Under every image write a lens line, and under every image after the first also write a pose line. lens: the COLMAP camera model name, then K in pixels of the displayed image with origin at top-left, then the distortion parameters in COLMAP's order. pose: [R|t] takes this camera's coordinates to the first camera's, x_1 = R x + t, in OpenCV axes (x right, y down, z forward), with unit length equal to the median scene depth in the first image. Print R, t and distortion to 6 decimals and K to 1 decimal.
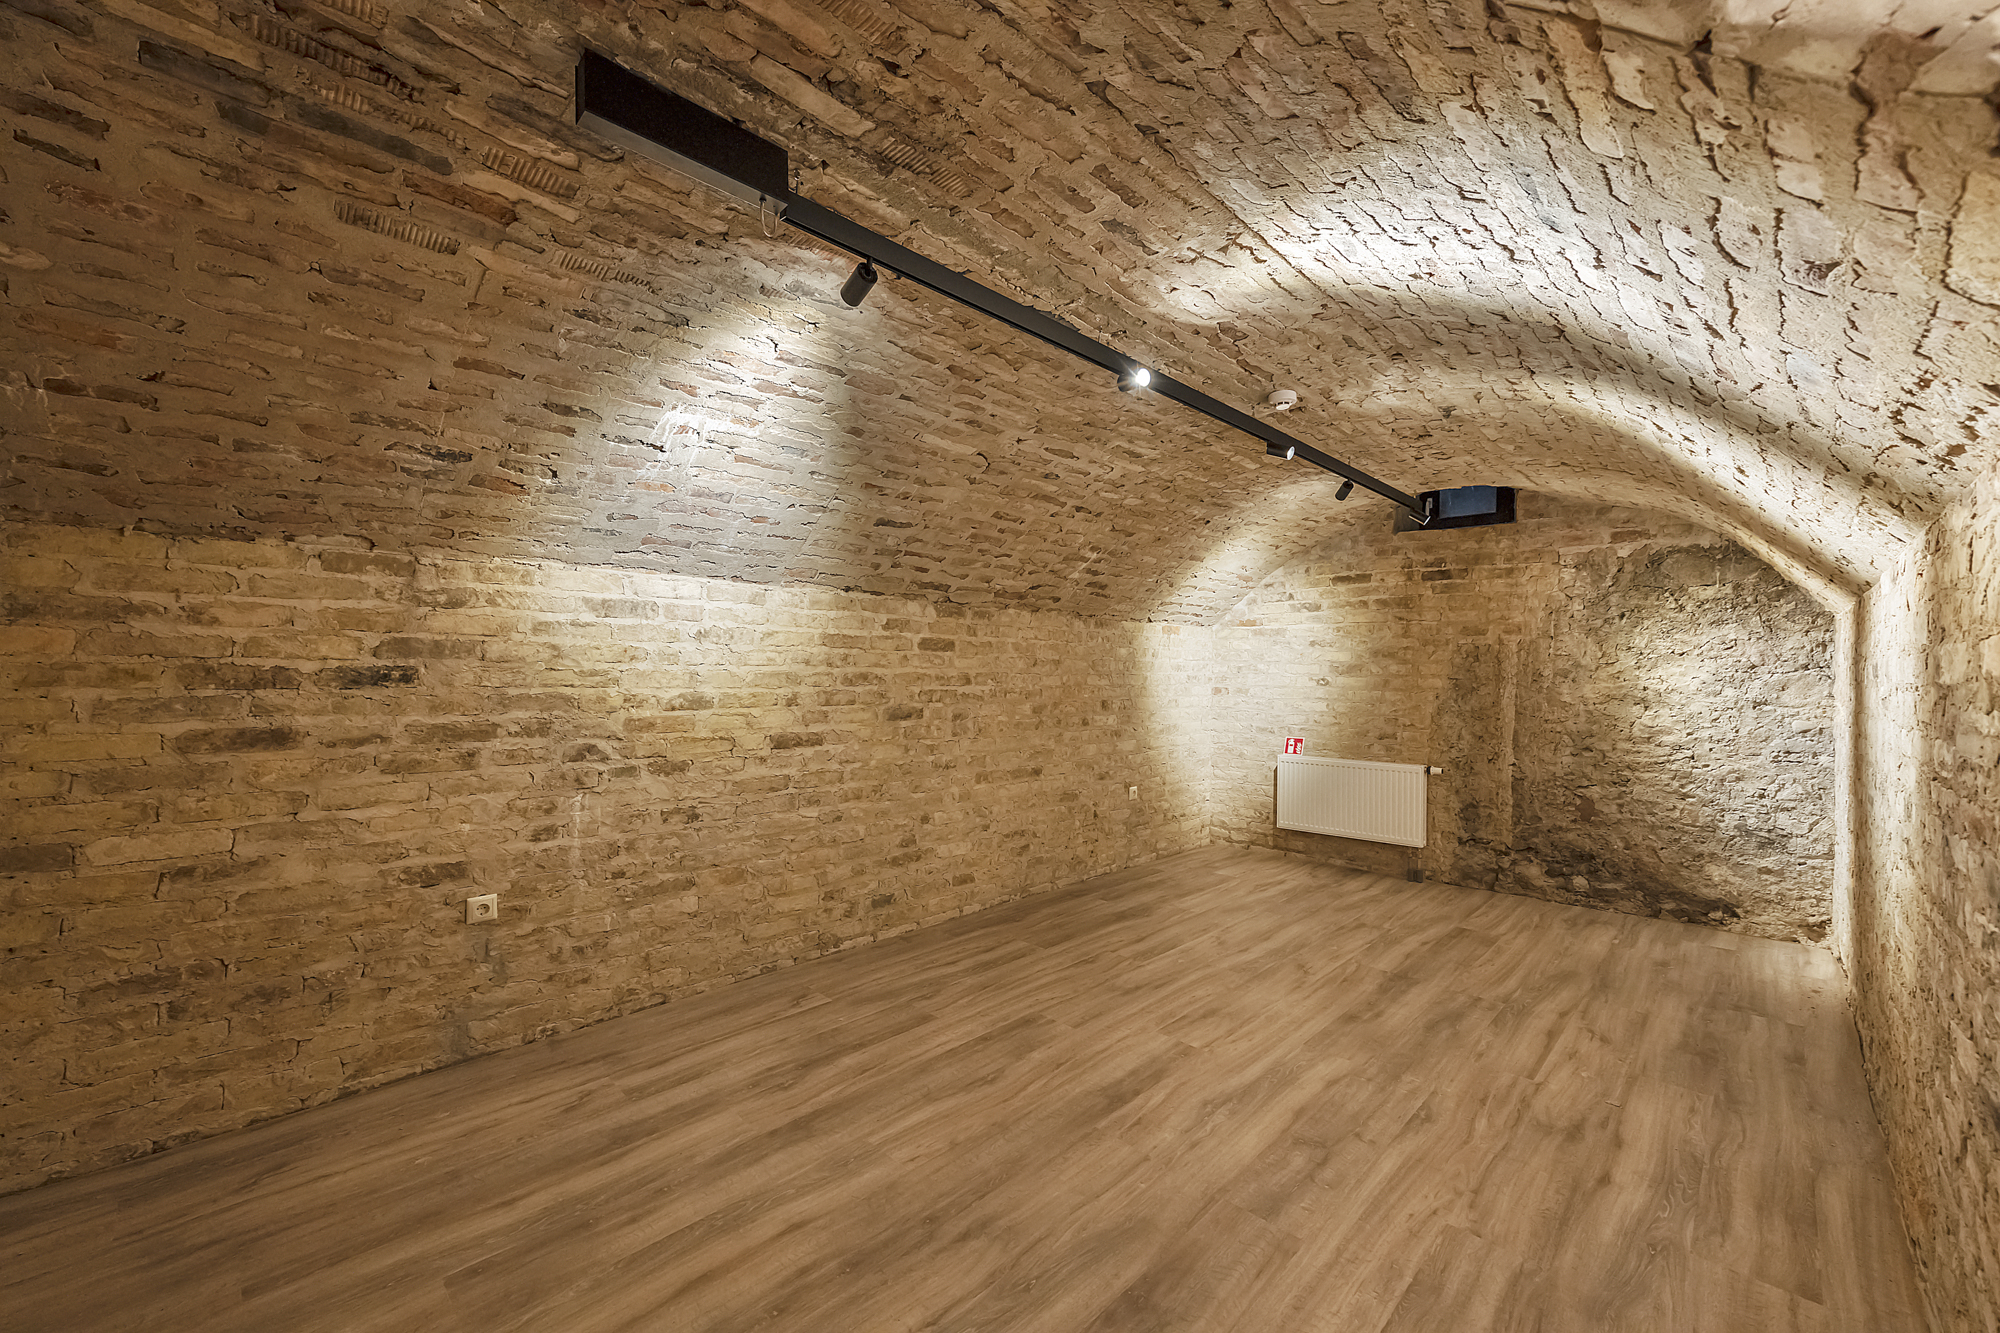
lens RADIAL K [[799.6, 0, 998.0], [0, 799.6, 657.1], [0, 0, 1]] dist [0.003224, -0.000003]
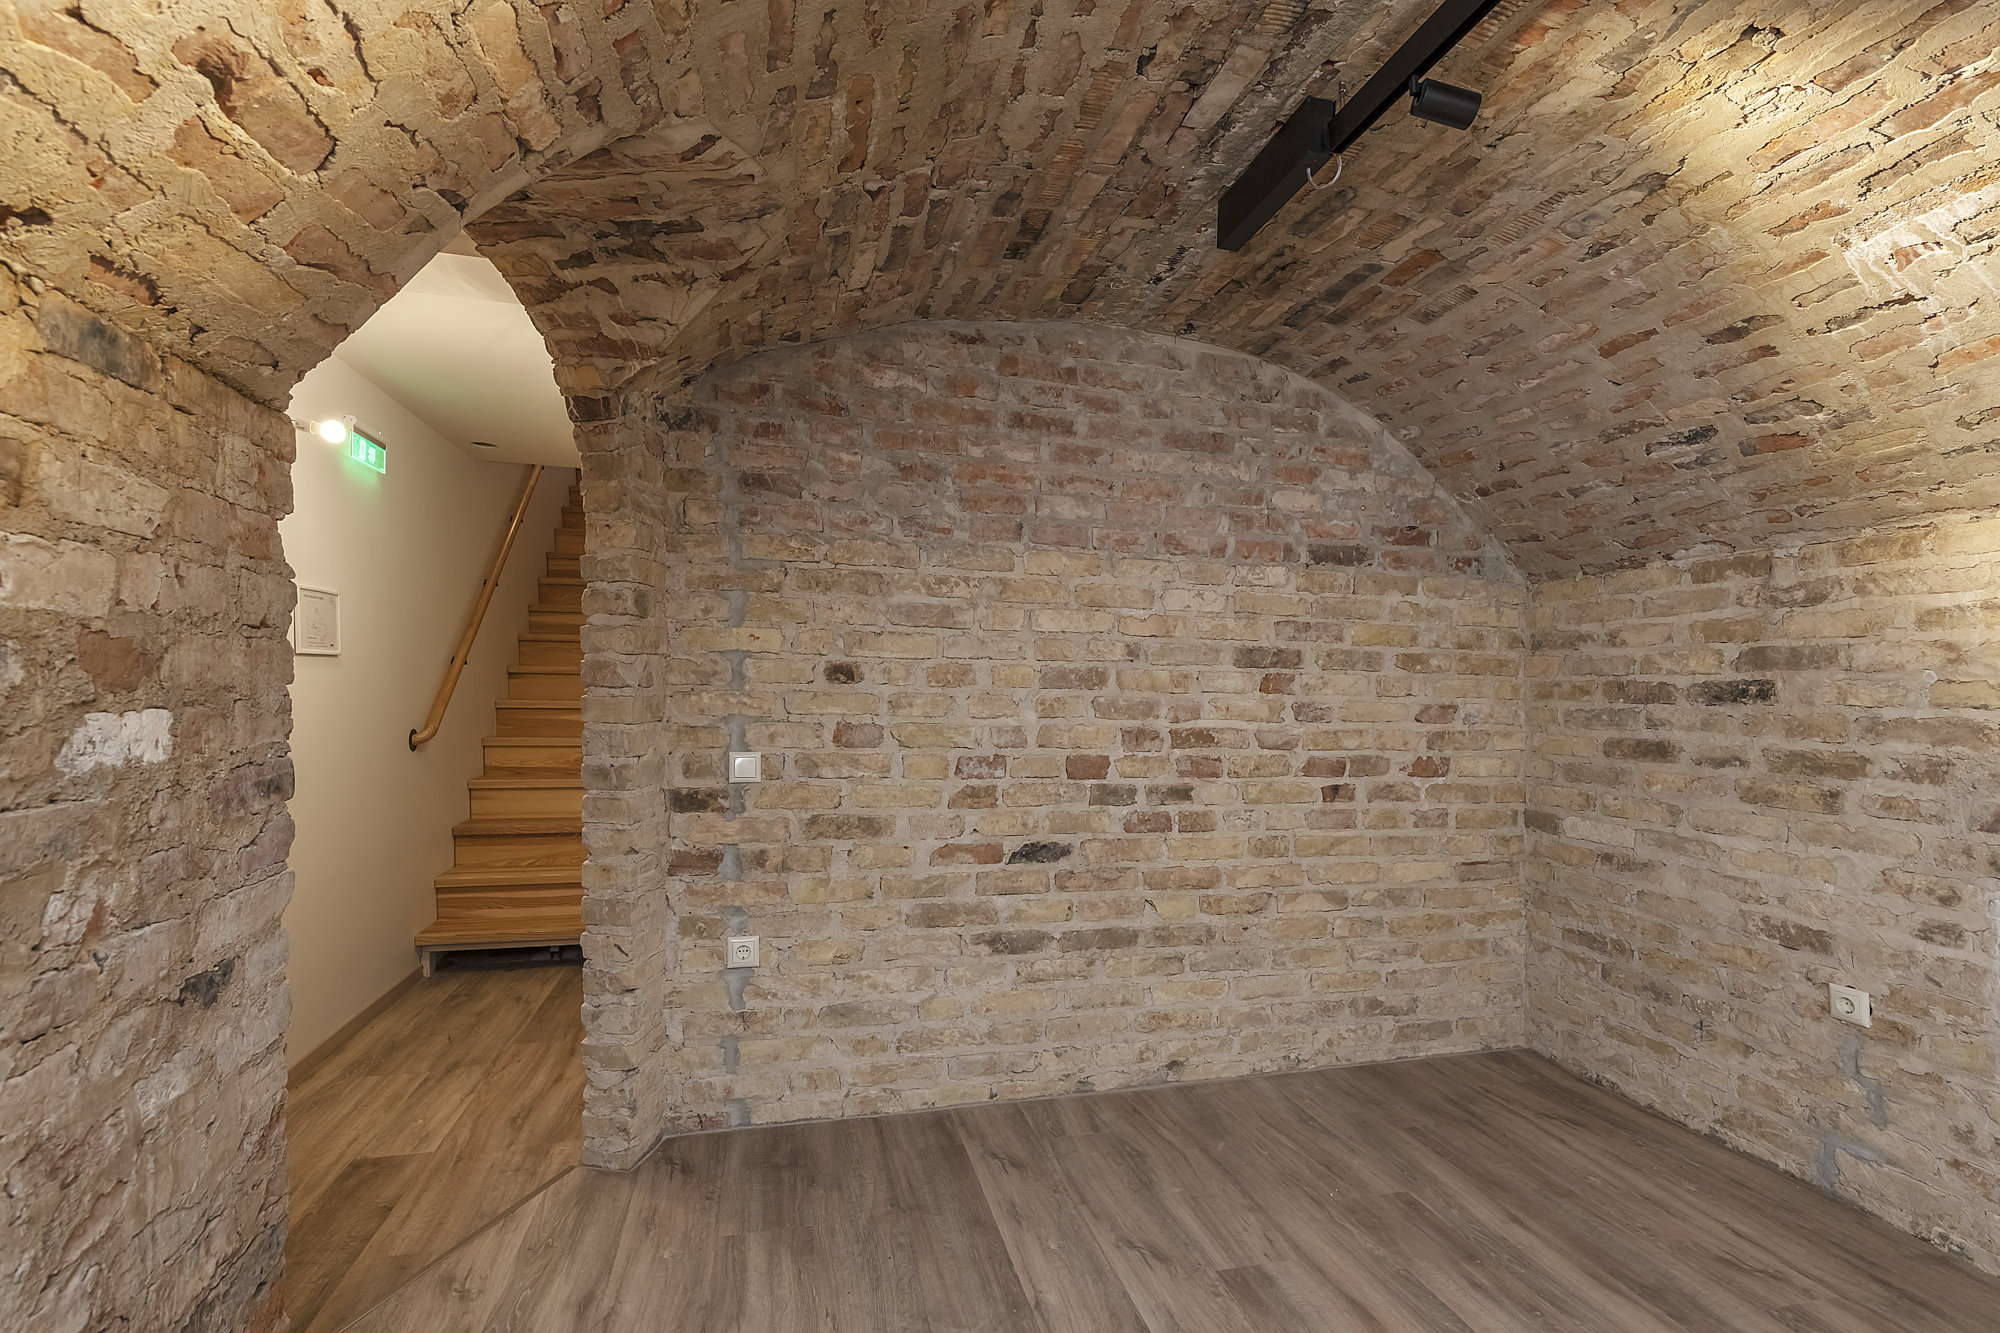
lens RADIAL K [[975.2, 0, 1001.4], [0, 975.2, 712.6], [0, 0, 1]] dist [0.001583, 0.000282]
pose [[-0.547320, -0.001506, -0.836922, 0.586156], [-0.006571, 0.999975, 0.002497, 0.049475], [0.836897, 0.006866, -0.547317, 0.898904]]
